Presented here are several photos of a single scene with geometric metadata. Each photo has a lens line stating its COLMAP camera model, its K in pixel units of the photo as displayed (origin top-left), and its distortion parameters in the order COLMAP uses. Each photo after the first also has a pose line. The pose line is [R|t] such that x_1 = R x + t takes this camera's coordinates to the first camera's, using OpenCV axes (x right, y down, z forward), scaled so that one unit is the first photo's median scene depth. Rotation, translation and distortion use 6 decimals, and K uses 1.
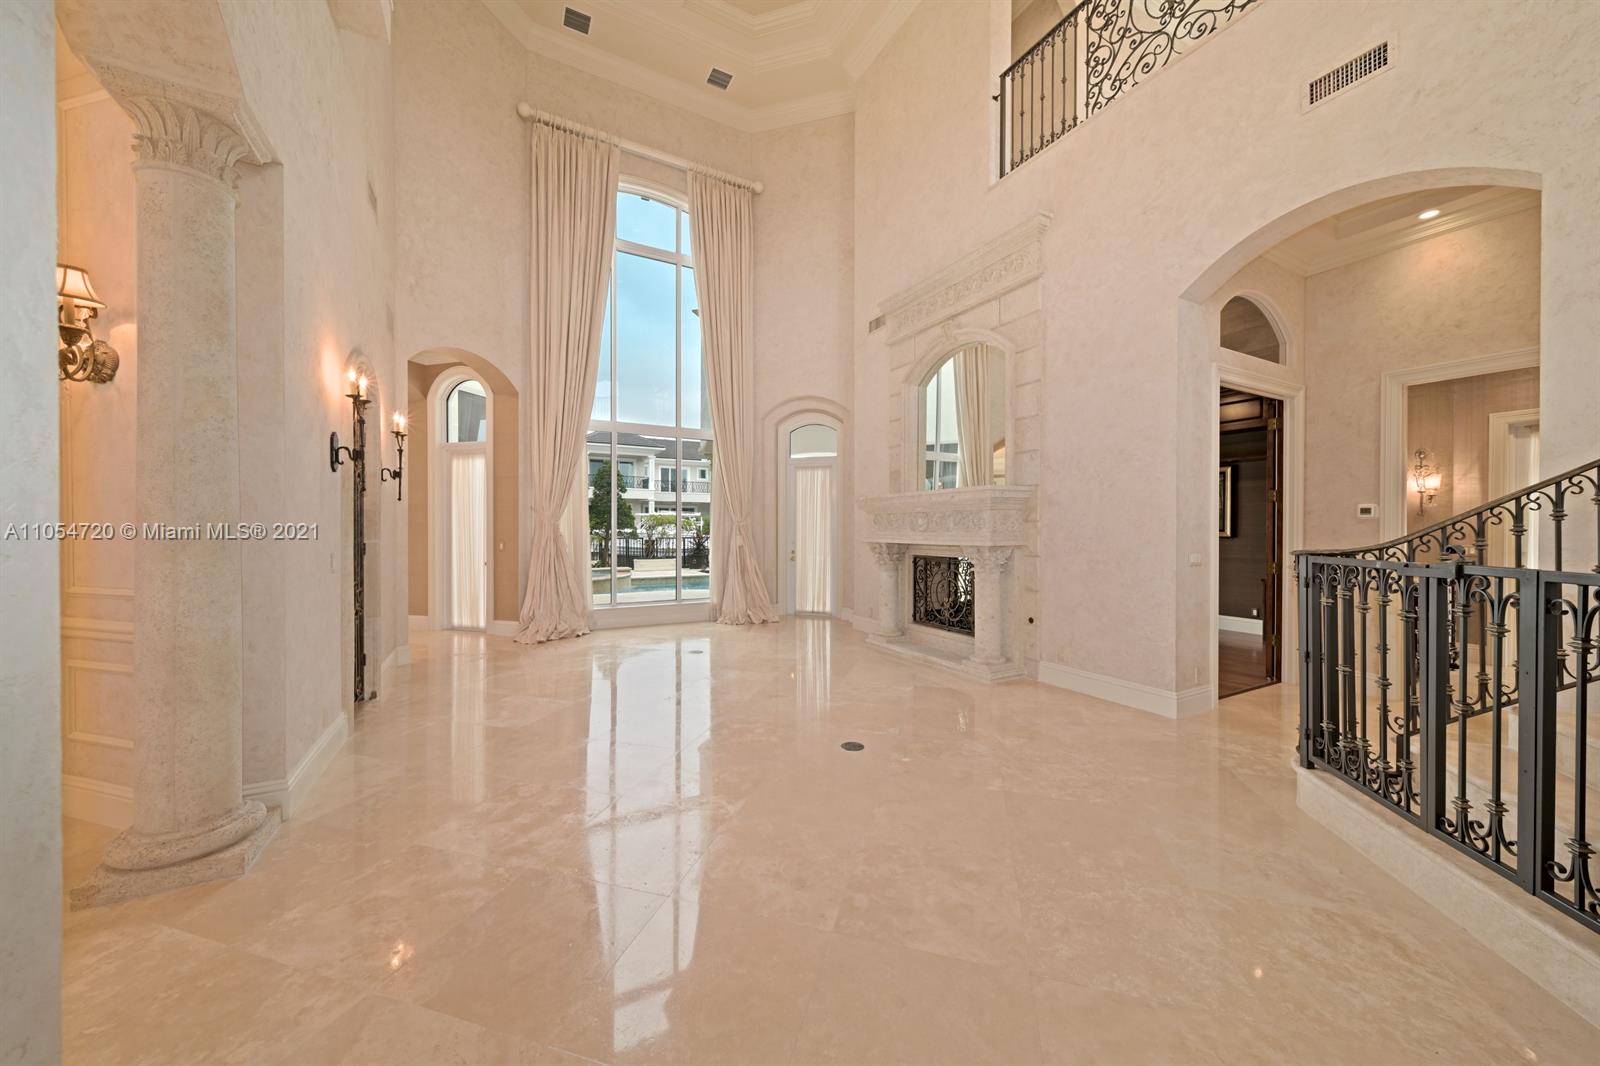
lens RADIAL K [[559.5, 0, 797.8], [0, 559.5, 532.9], [0, 0, 1]] dist [0.001176, -0.000054]
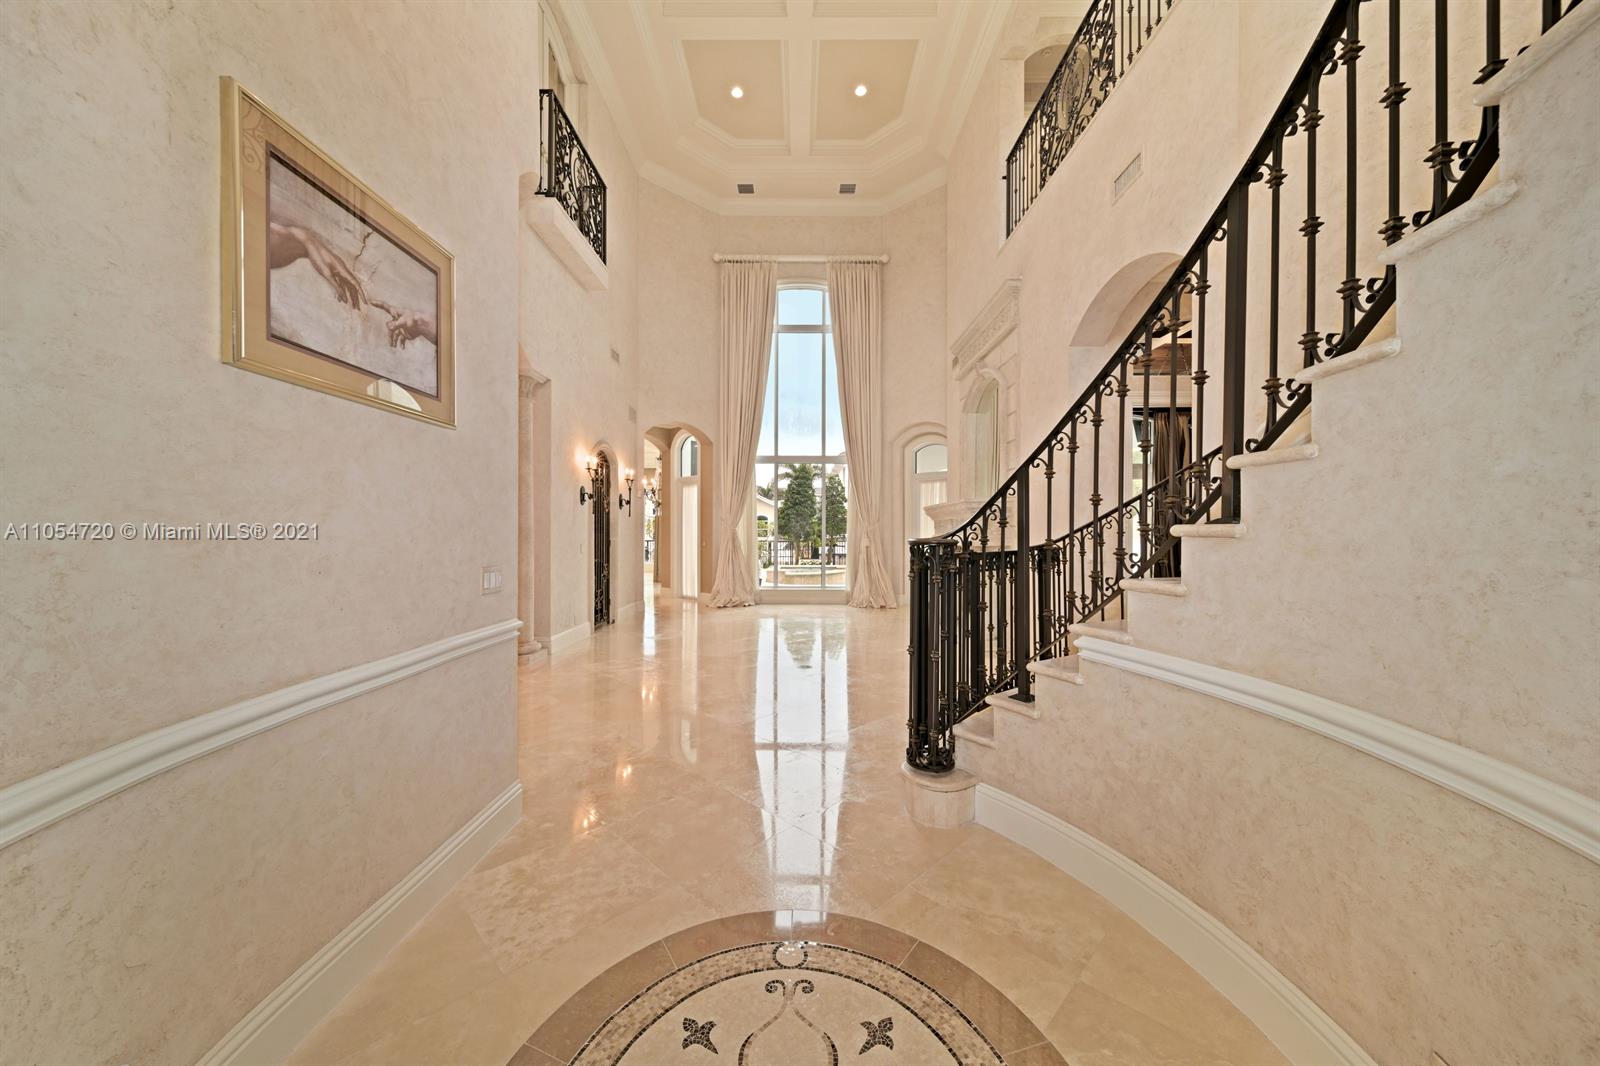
lens RADIAL K [[564.1, 0, 799.2], [0, 564.1, 528.8], [0, 0, 1]] dist [0.000396, -0.000017]
pose [[0.875240, -0.002267, -0.483684, 0.418929], [-0.004177, 0.999916, -0.012245, 0.001127], [0.483672, 0.012738, 0.875157, -0.209828]]
